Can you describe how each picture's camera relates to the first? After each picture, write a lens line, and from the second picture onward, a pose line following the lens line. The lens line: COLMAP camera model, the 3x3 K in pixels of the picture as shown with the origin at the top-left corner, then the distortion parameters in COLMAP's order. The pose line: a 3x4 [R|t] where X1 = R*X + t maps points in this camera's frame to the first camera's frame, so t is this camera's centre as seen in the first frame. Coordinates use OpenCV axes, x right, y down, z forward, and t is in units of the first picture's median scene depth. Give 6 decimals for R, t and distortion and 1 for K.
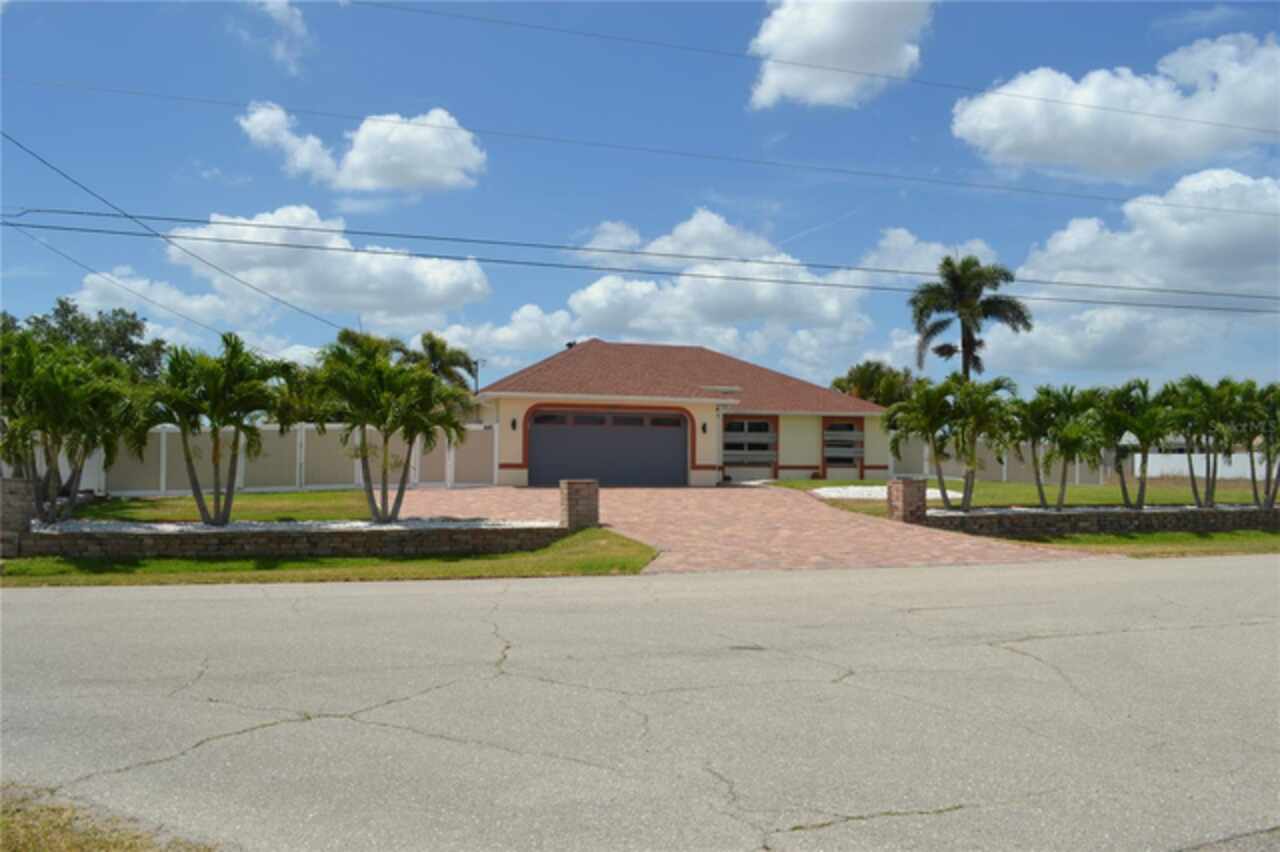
lens RADIAL K [[1041.0, 0, 638.4], [0, 1041.0, 434.3], [0, 0, 1]] dist [-0.019161, 0.003386]
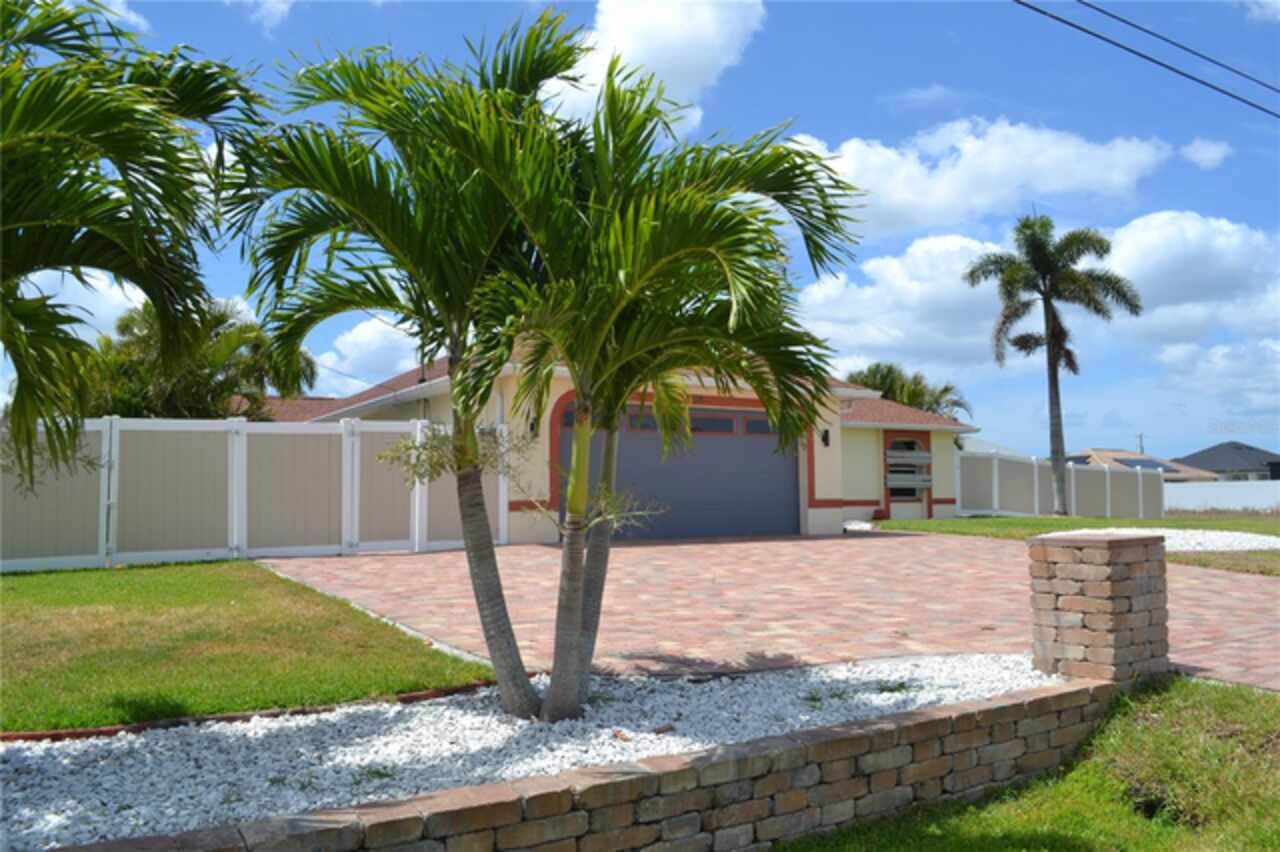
lens RADIAL K [[1041.0, 0, 640.9], [0, 1041.0, 415.3], [0, 0, 1]] dist [-0.019161, 0.003386]
pose [[0.978644, -0.000066, 0.205564, -0.130559], [0.012220, 0.998250, -0.057853, 0.011553], [-0.205201, 0.059129, 0.976932, 0.340862]]
